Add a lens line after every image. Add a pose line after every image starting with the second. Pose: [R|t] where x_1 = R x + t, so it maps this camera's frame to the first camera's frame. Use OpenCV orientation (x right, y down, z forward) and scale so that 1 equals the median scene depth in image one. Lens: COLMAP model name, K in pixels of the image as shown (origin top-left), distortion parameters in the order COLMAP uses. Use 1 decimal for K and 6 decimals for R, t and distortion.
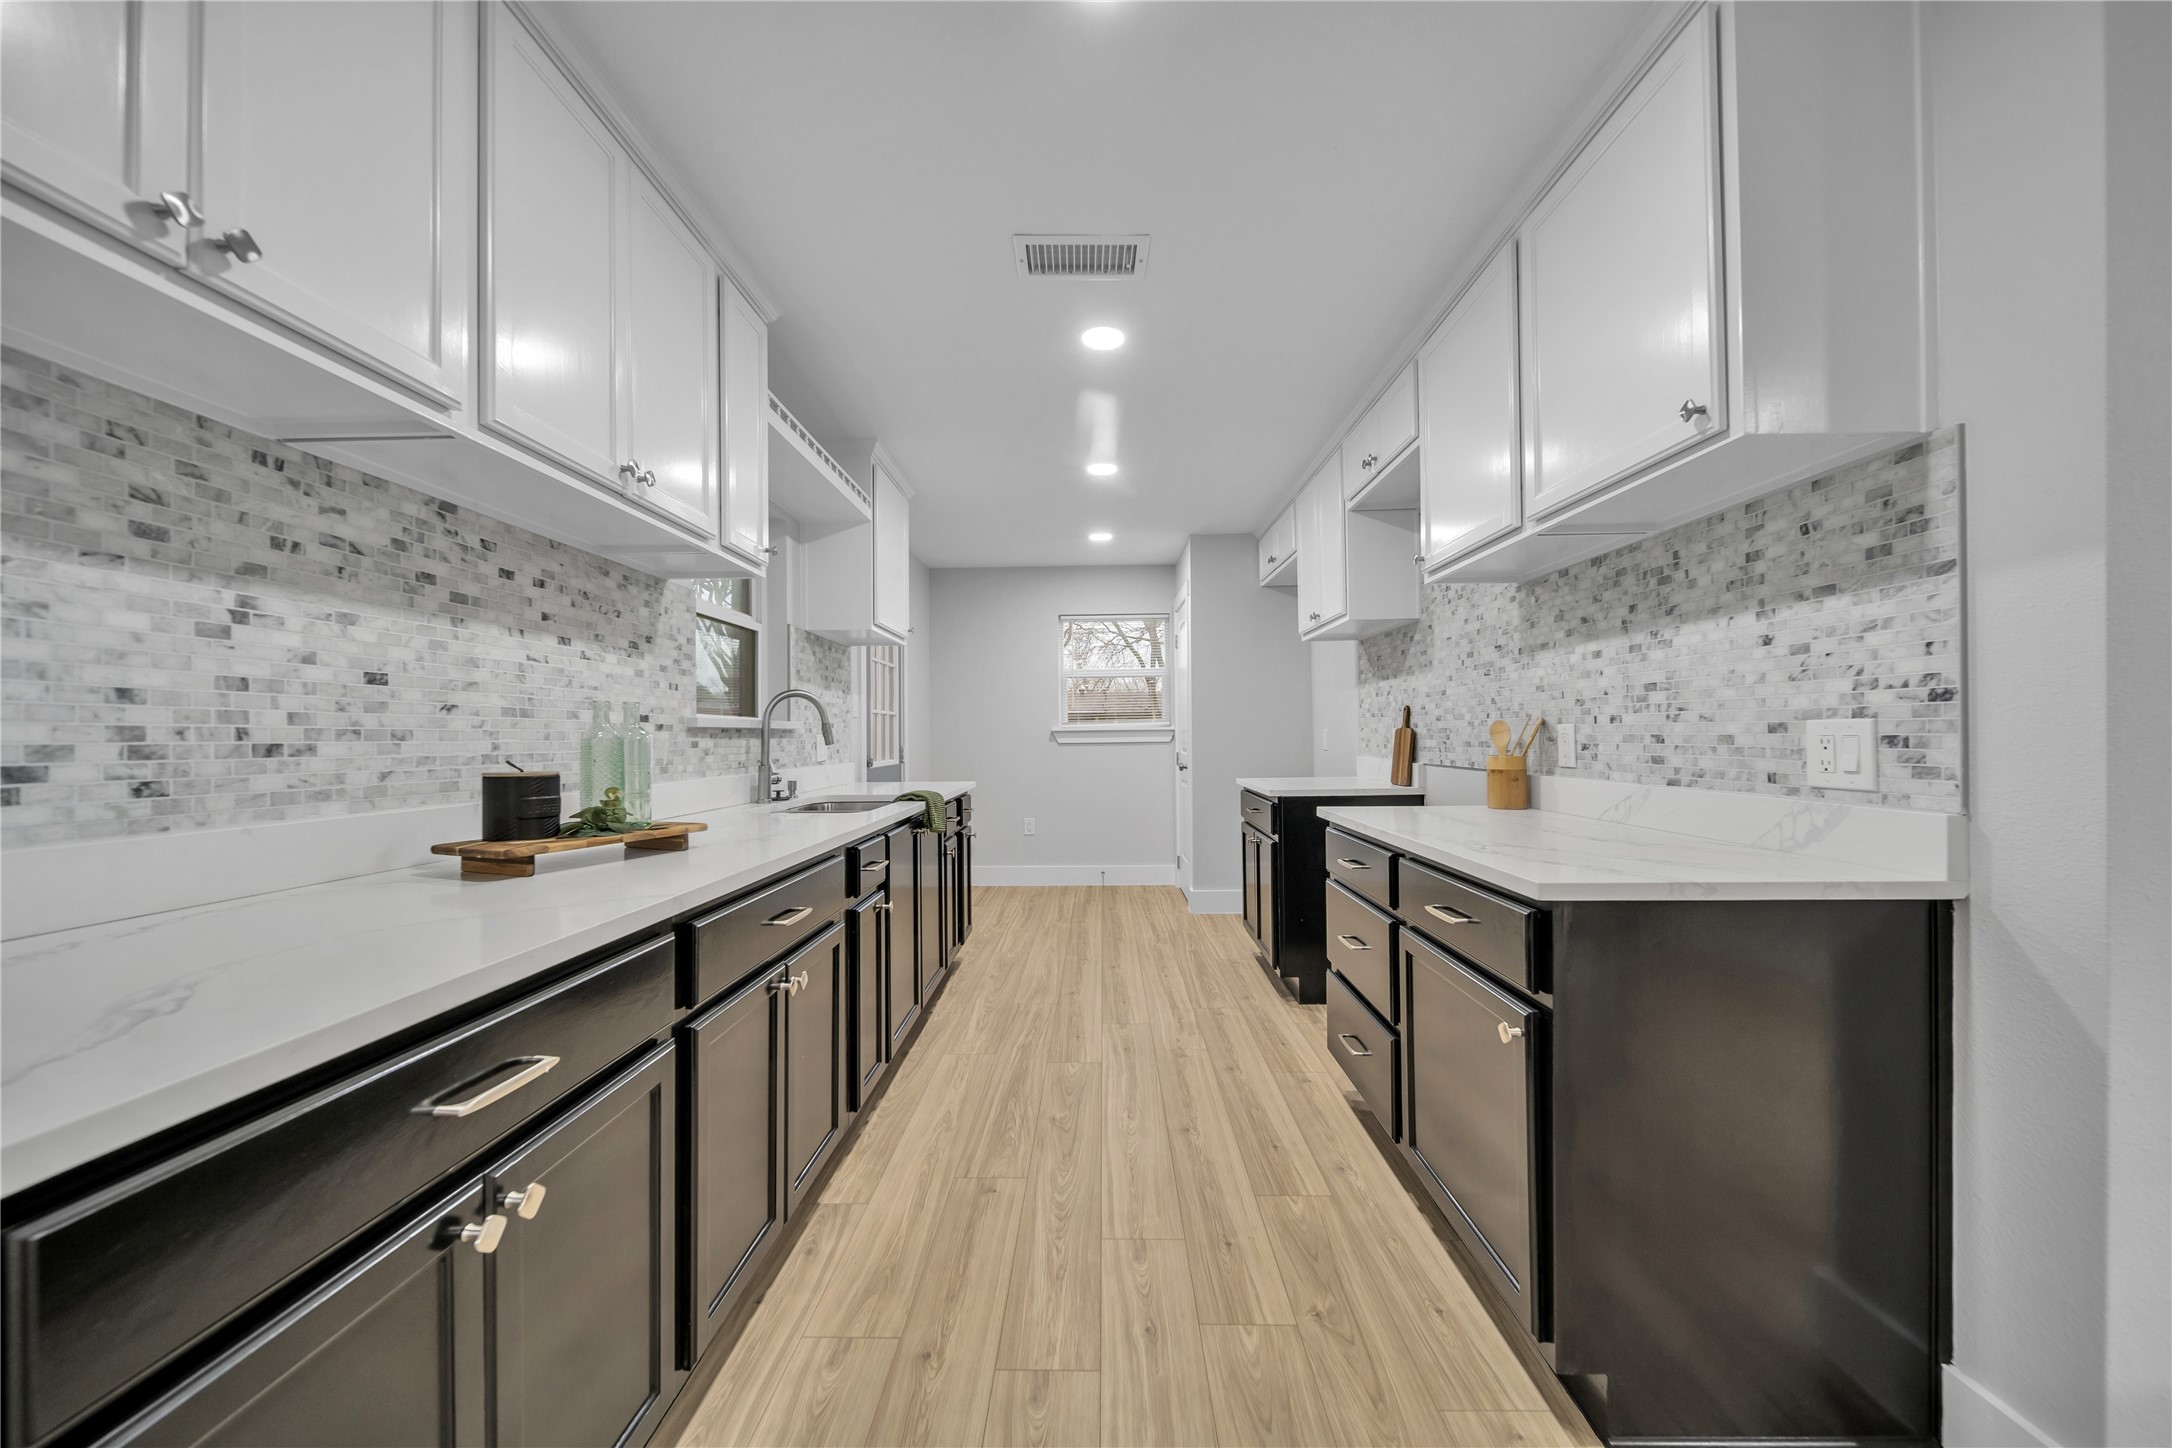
lens RADIAL K [[767.0, 0, 1084.7], [0, 767.0, 744.9], [0, 0, 1]] dist [0.000443, 0.000140]
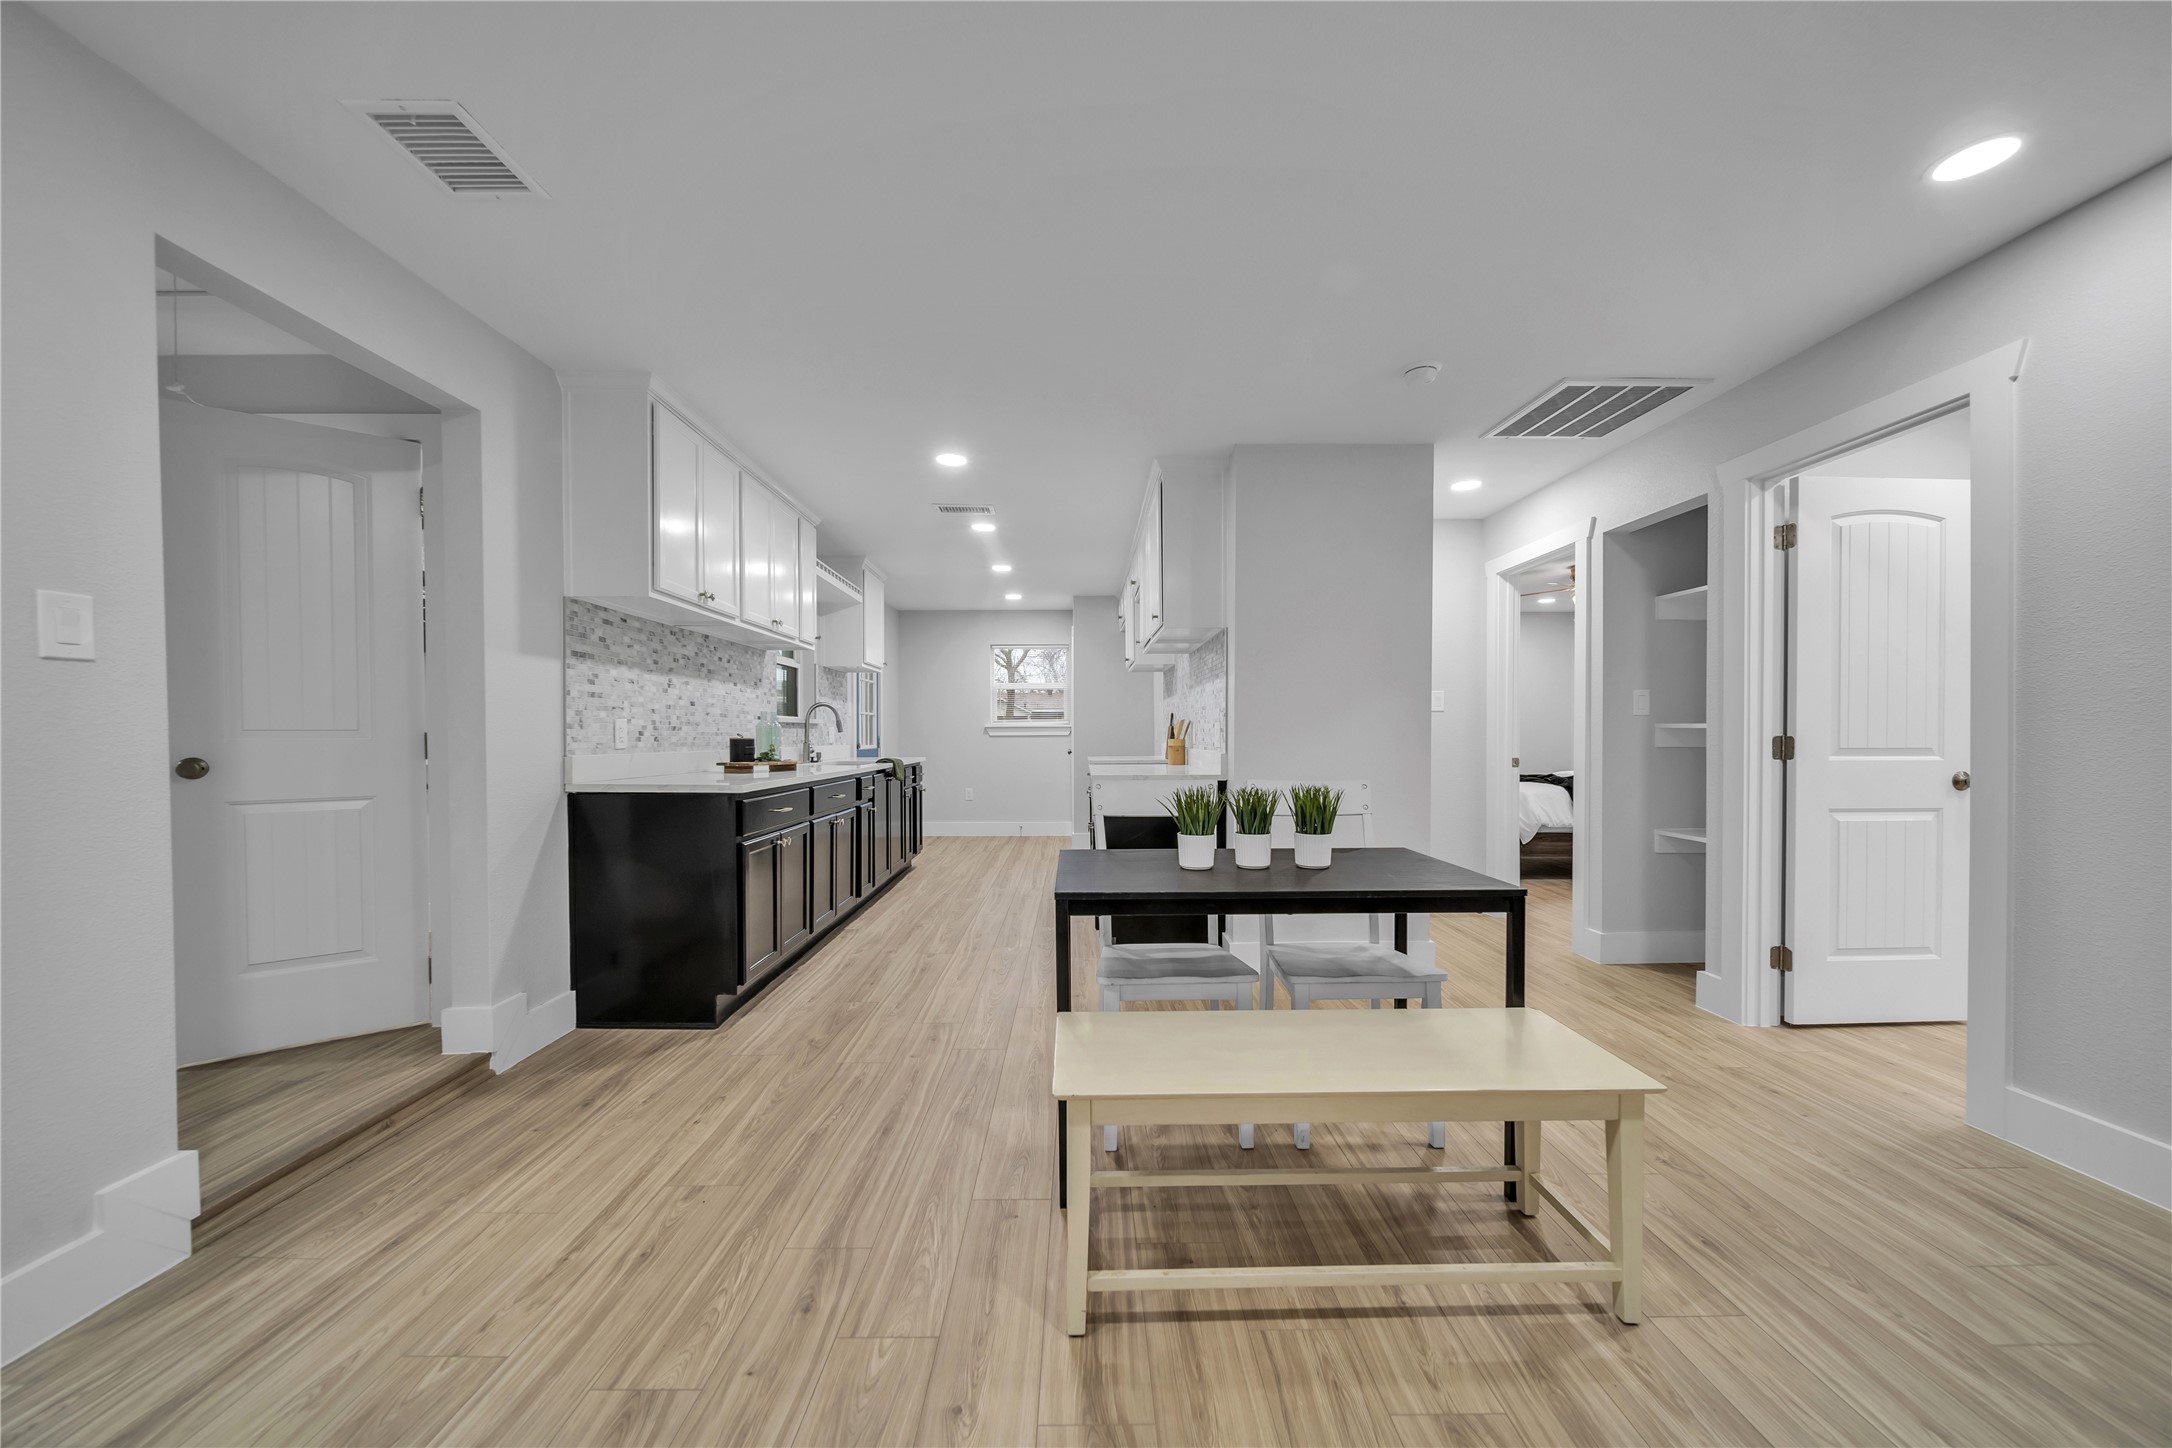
lens RADIAL K [[767.0, 0, 1084.7], [0, 767.0, 744.9], [0, 0, 1]] dist [0.000443, 0.000140]
pose [[0.999395, 0.006425, 0.034192, 0.243274], [-0.006490, 0.999977, 0.001790, 0.029282], [-0.034180, -0.002011, 0.999414, -1.101000]]
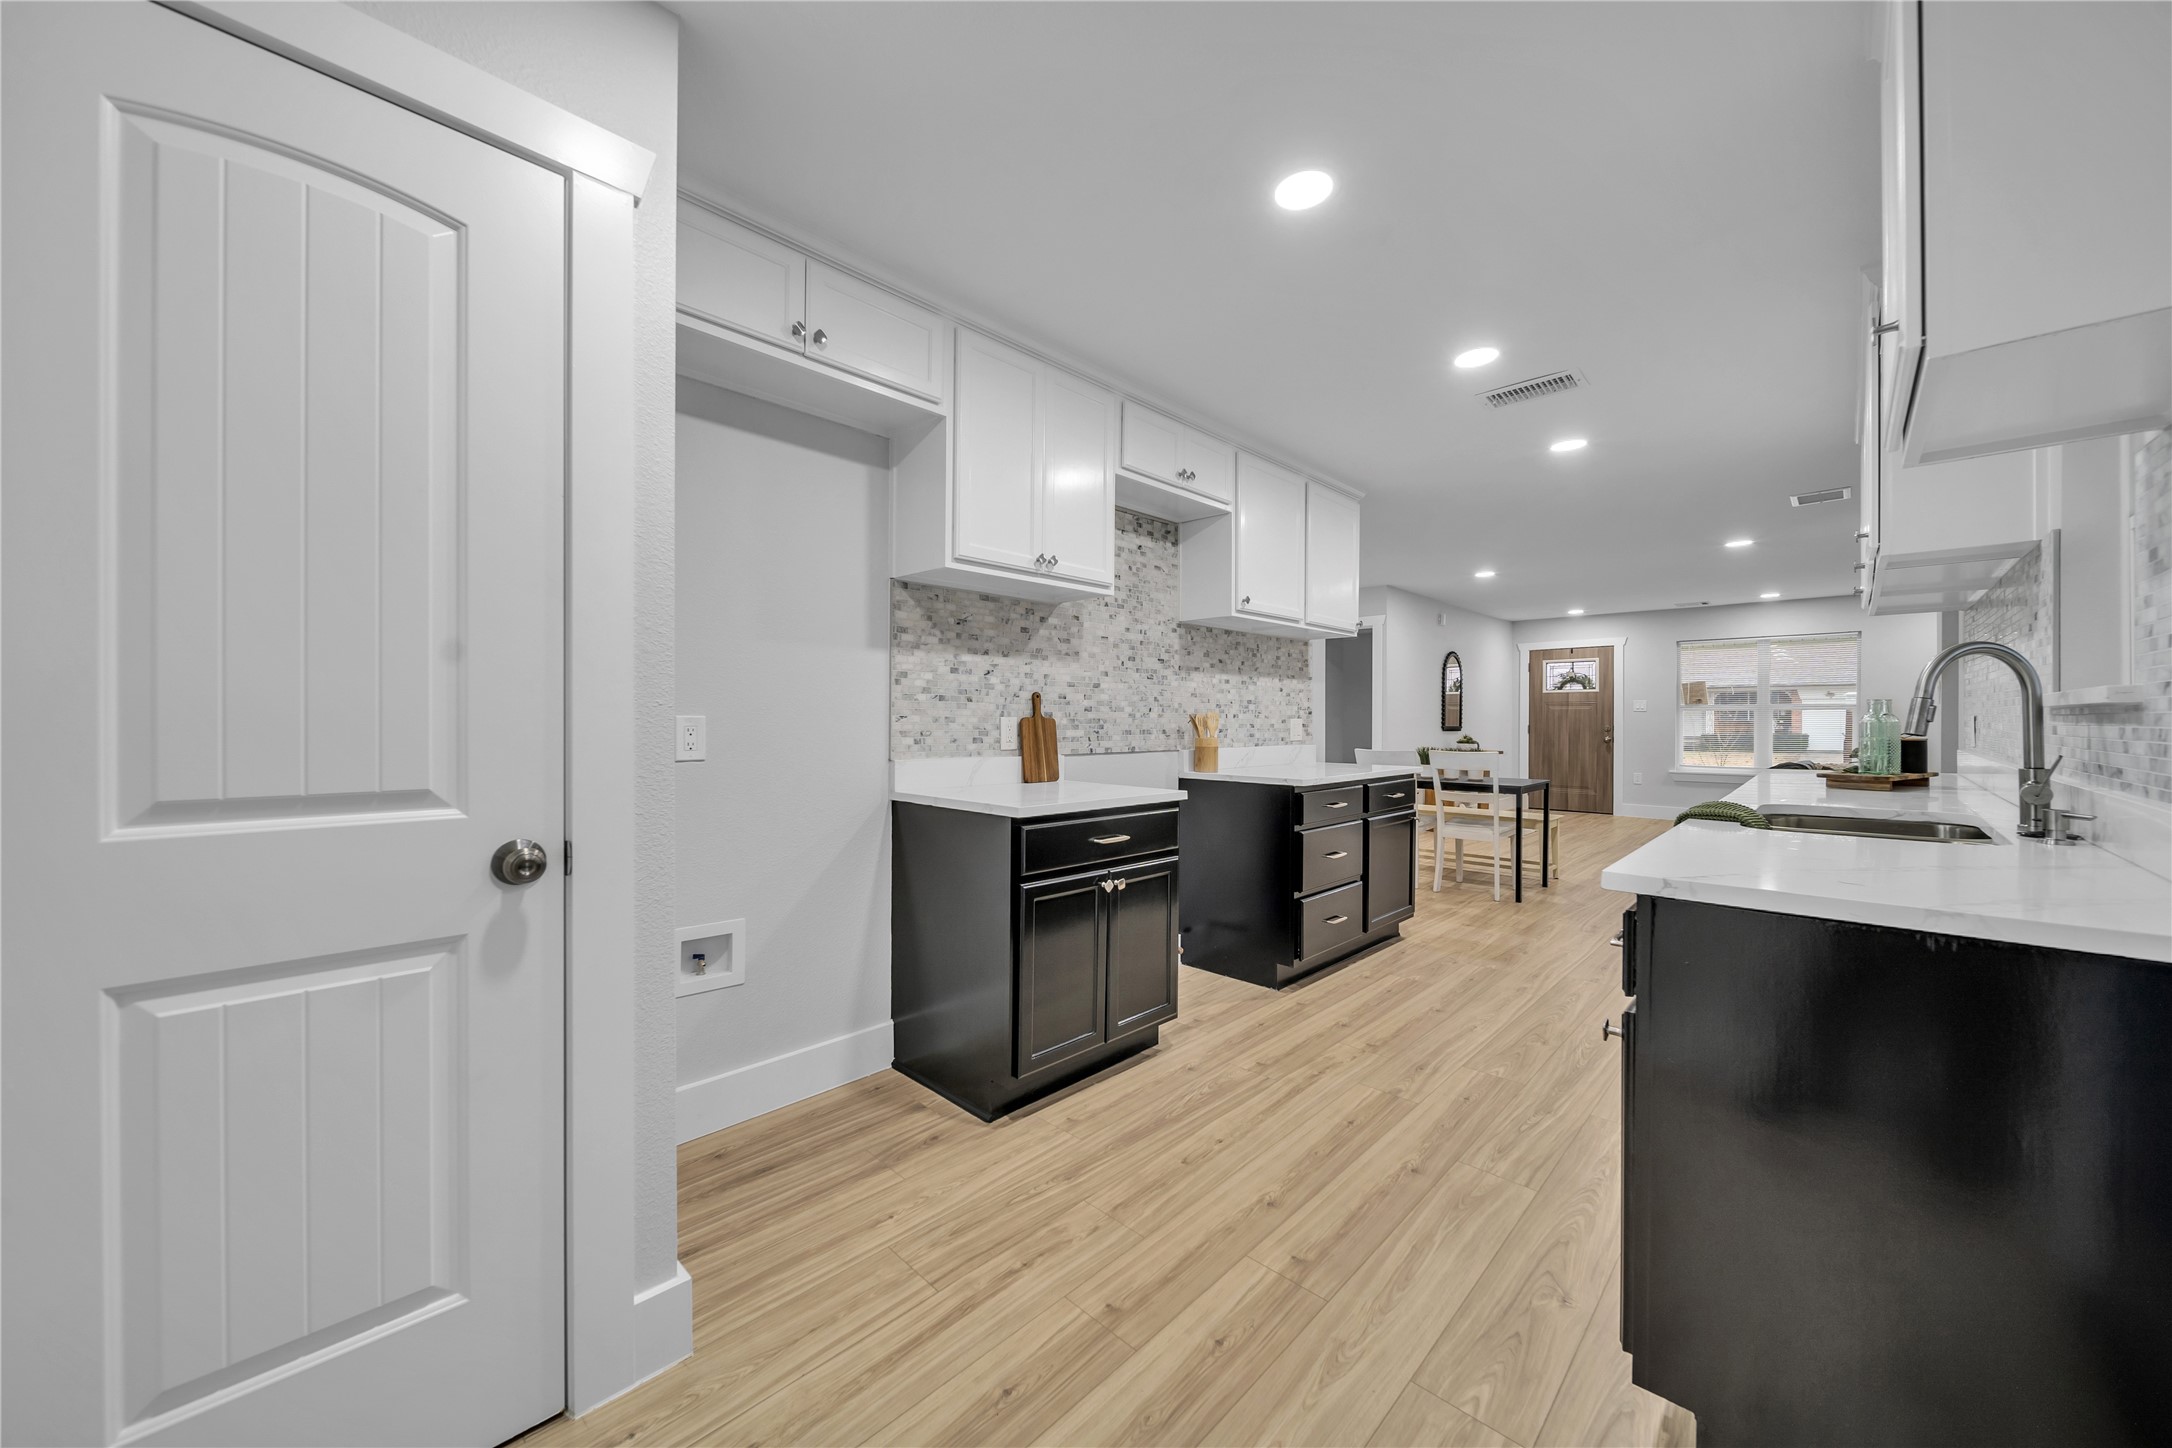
lens RADIAL K [[775.9, 0, 1091.1], [0, 775.9, 728.2], [0, 0, 1]] dist [0.000533, -0.000219]
pose [[-0.729427, 0.002760, 0.684053, -0.360194], [0.015773, 0.999794, 0.012786, -0.029738], [-0.683877, 0.020116, -0.729320, 2.393358]]
